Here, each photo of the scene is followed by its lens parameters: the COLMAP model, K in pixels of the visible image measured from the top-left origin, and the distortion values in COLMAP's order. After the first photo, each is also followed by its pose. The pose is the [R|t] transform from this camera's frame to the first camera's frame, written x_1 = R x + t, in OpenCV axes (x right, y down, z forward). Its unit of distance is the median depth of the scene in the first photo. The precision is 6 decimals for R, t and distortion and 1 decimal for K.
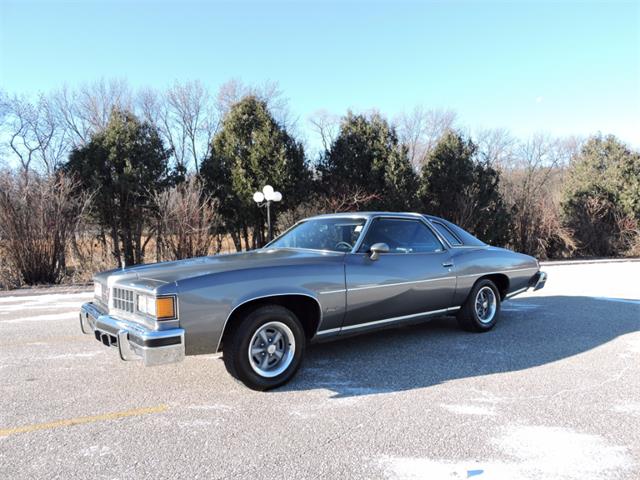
lens RADIAL K [[445.9, 0, 318.2], [0, 445.9, 243.3], [0, 0, 1]] dist [-0.005652, 0.003403]
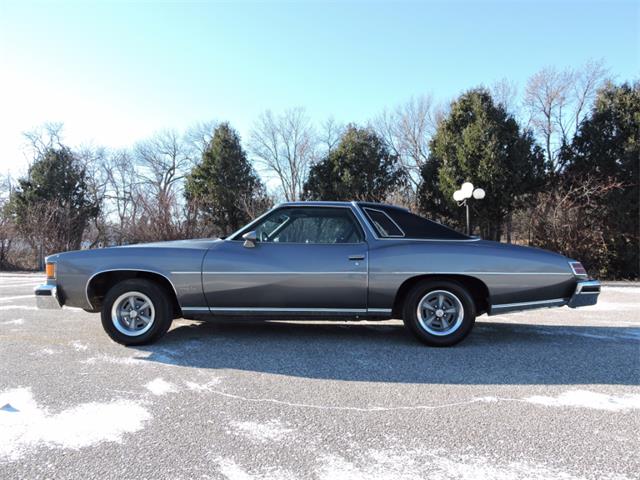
lens RADIAL K [[445.9, 0, 306.9], [0, 445.9, 235.6], [0, 0, 1]] dist [-0.005652, 0.003403]
pose [[0.739770, -0.002259, -0.672856, 0.761836], [-0.019152, 0.999519, -0.024413, 0.027476], [0.672587, 0.030946, 0.739371, 0.274514]]
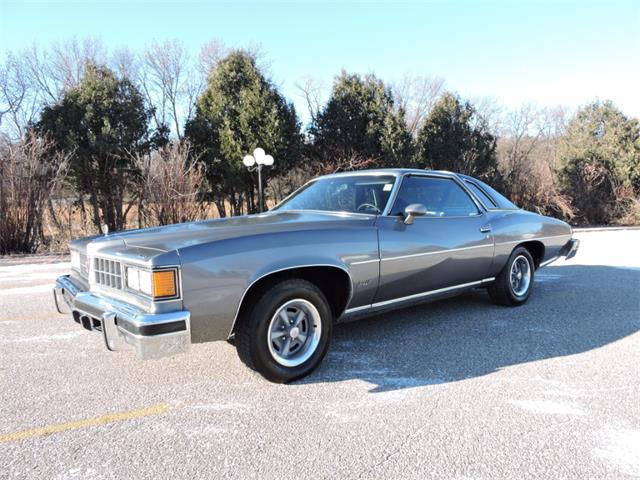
lens RADIAL K [[445.9, 0, 318.2], [0, 445.9, 243.4], [0, 0, 1]] dist [-0.005652, 0.003403]
pose [[0.999341, -0.000785, 0.036290, -0.062958], [-0.001741, 0.997580, 0.069501, 0.012937], [-0.036257, -0.069518, 0.996922, 0.137303]]
